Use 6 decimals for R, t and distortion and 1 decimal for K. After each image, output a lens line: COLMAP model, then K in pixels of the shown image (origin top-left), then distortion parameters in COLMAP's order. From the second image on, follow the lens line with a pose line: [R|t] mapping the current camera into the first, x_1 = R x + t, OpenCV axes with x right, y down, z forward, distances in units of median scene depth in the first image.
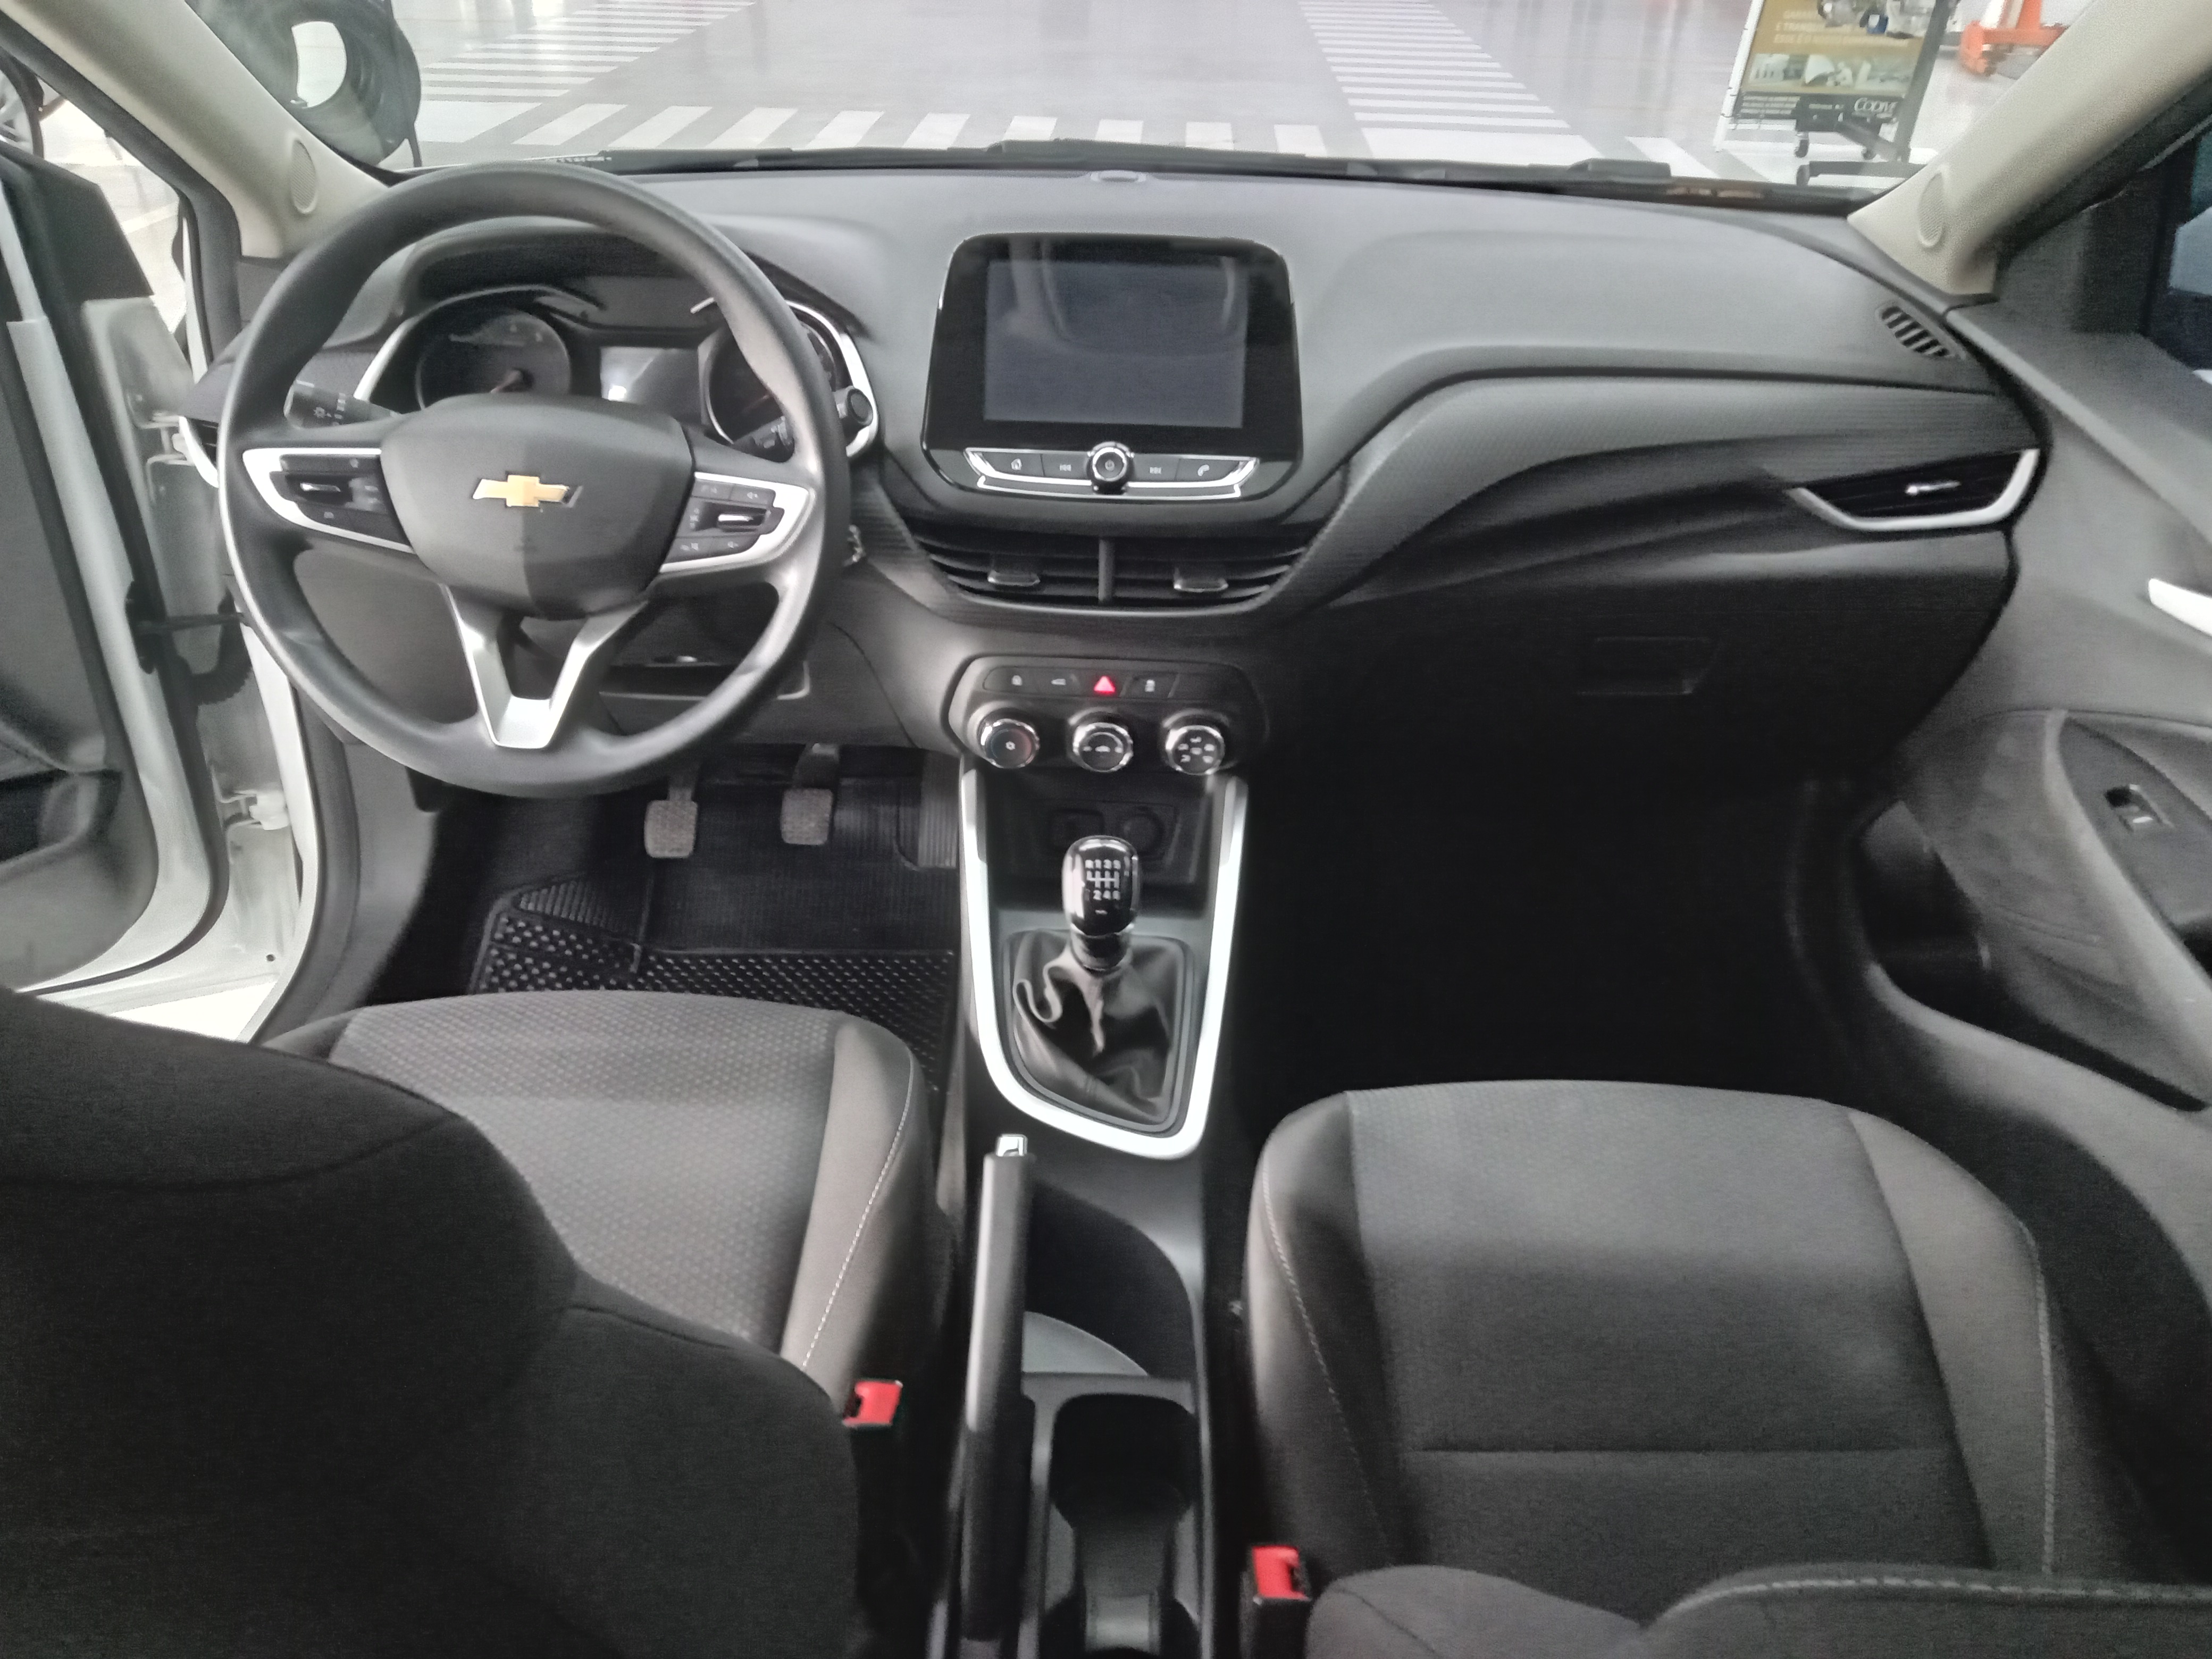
lens RADIAL K [[1622.9, 0, 1086.8], [0, 1622.9, 841.1], [0, 0, 1]] dist [-0.018321, 0.001702]
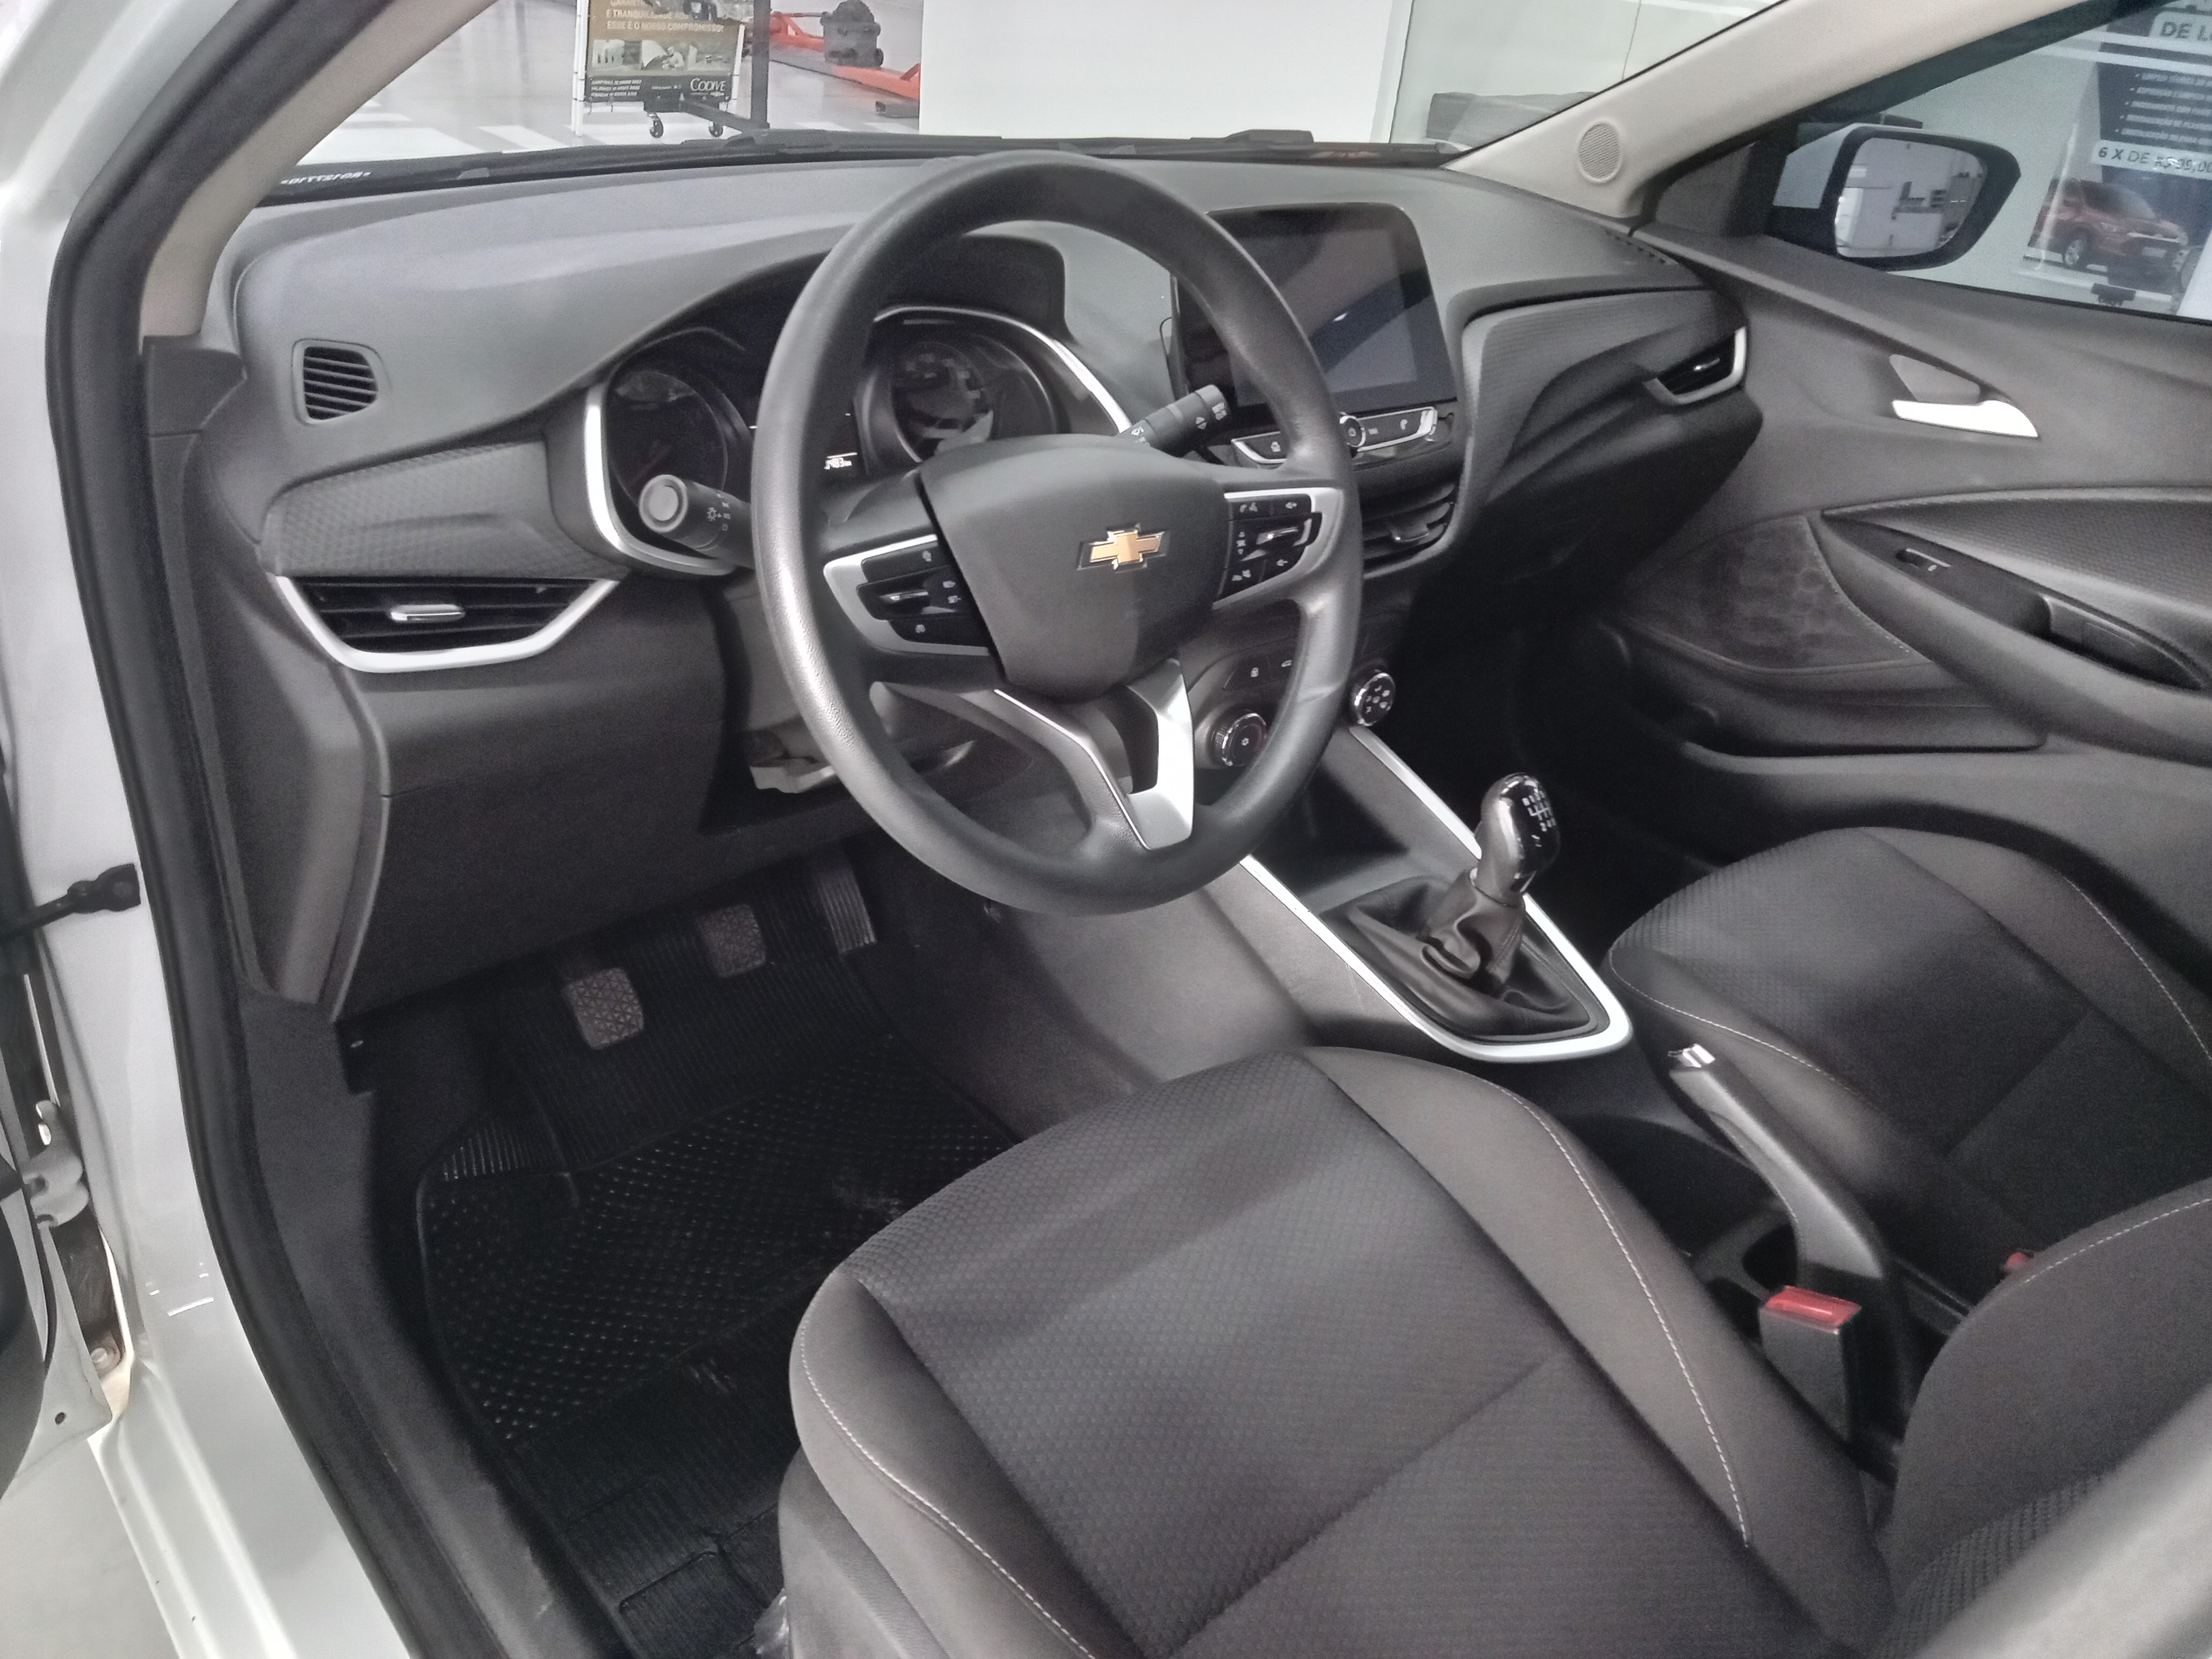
lens RADIAL K [[1680.2, 0, 1110.7], [0, 1680.2, 778.1], [0, 0, 1]] dist [-0.040375, -0.004170]
pose [[0.742841, -0.271504, 0.611942, -0.569170], [0.293430, 0.953636, 0.066908, -0.101251], [-0.601736, 0.129860, 0.788067, 0.209027]]
